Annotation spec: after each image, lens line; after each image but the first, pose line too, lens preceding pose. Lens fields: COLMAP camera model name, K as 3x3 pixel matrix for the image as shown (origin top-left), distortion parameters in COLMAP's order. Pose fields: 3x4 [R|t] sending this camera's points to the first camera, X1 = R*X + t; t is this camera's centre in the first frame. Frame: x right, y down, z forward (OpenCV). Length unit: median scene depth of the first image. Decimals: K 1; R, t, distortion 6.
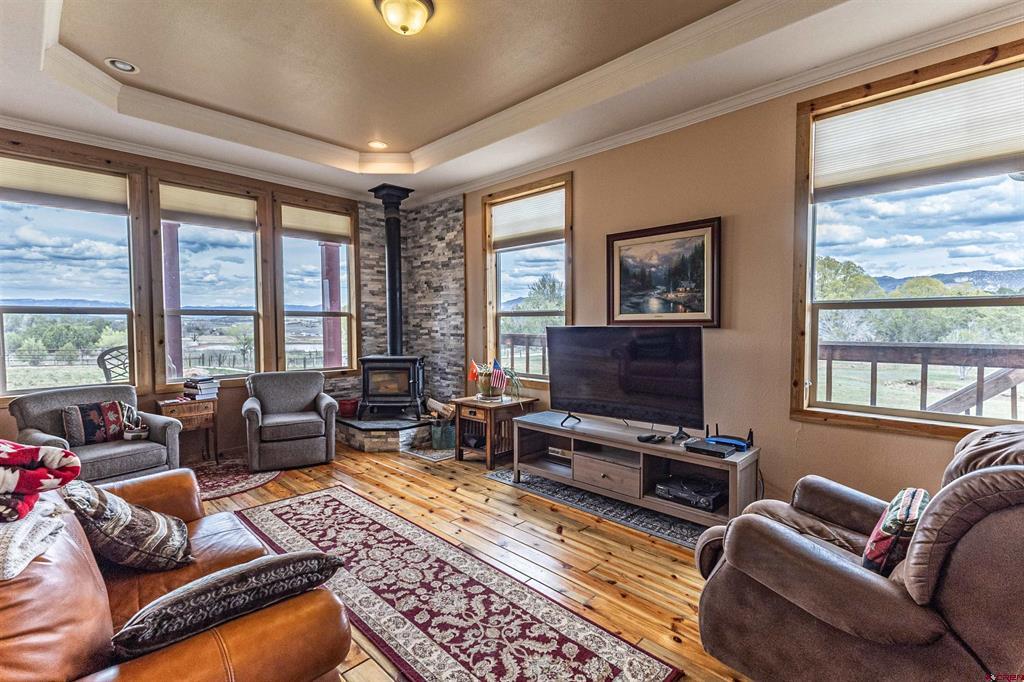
lens RADIAL K [[467.3, 0, 510.6], [0, 467.3, 338.8], [0, 0, 1]] dist [0.027283, -0.006739]
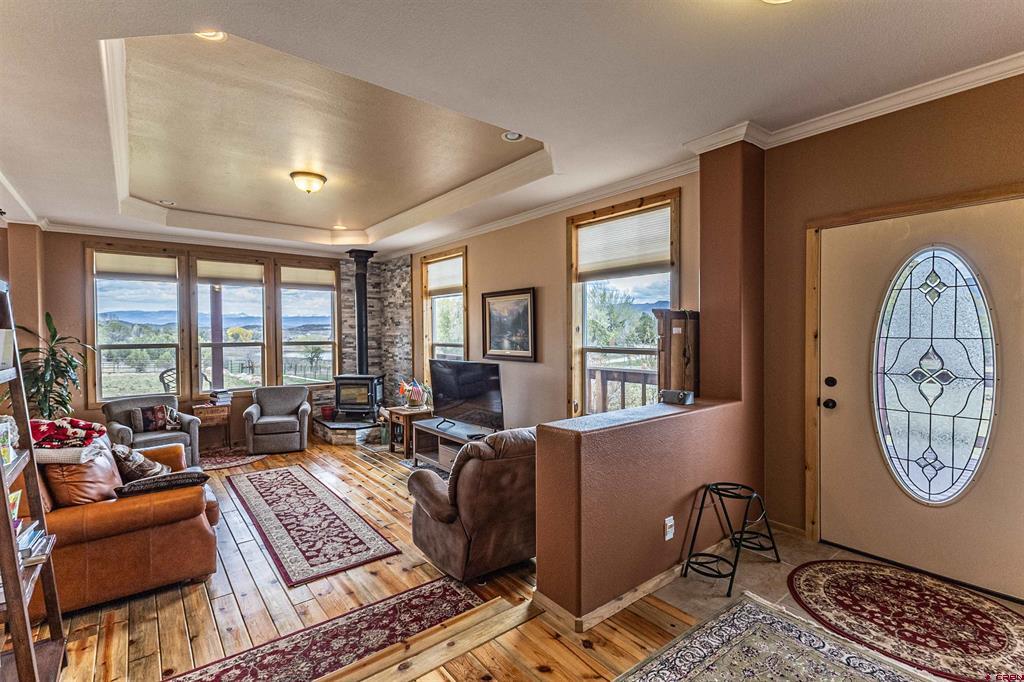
lens RADIAL K [[467.3, 0, 511.0], [0, 467.3, 339.1], [0, 0, 1]] dist [0.027283, -0.006739]
pose [[0.992371, 0.000503, -0.123290, 0.439064], [-0.002478, 0.999871, -0.015869, -0.057818], [0.123266, 0.016054, 0.992244, -0.364789]]
